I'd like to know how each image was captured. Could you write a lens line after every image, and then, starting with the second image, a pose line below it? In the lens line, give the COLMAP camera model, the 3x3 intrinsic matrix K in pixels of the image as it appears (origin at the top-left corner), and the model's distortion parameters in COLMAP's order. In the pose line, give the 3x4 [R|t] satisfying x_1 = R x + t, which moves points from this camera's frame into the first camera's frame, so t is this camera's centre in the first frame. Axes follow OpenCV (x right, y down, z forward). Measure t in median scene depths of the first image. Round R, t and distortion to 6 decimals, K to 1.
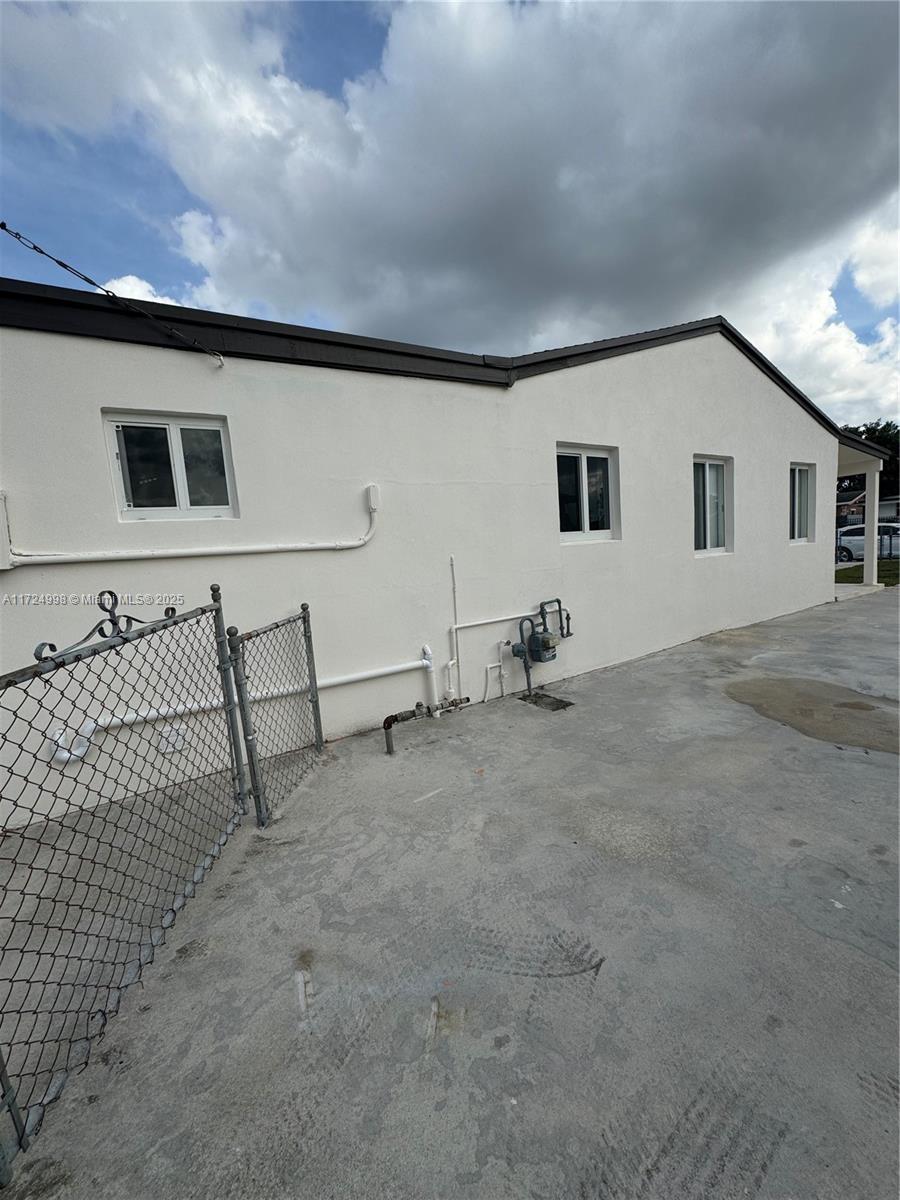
lens RADIAL K [[480.4, 0, 449.1], [0, 480.4, 602.4], [0, 0, 1]] dist [0.000136, 0.000736]
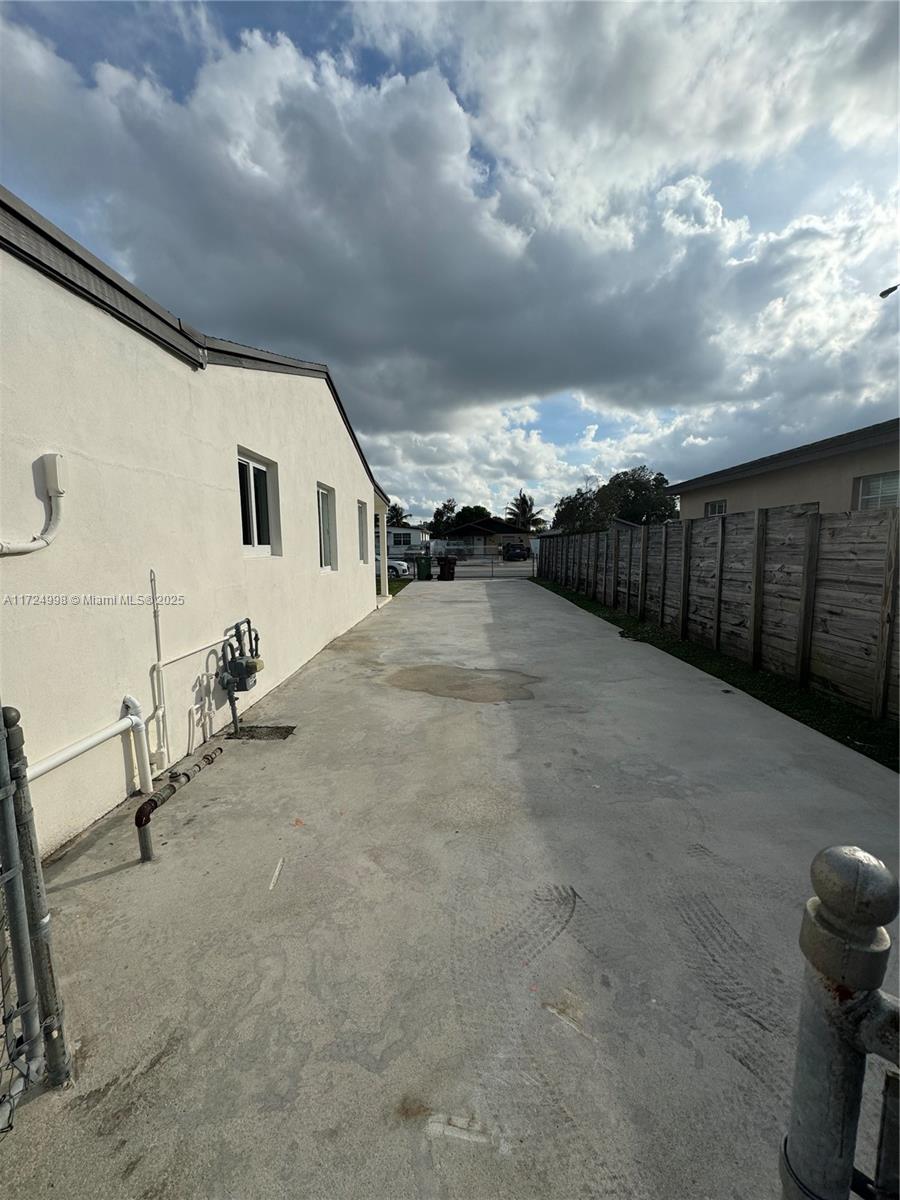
lens RADIAL K [[480.4, 0, 449.8], [0, 480.4, 600.4], [0, 0, 1]] dist [0.000136, 0.000736]
pose [[0.547082, -0.031965, 0.836468, -0.417677], [0.063662, 0.997965, -0.003501, -0.017762], [-0.834654, 0.055167, 0.548004, 0.243177]]
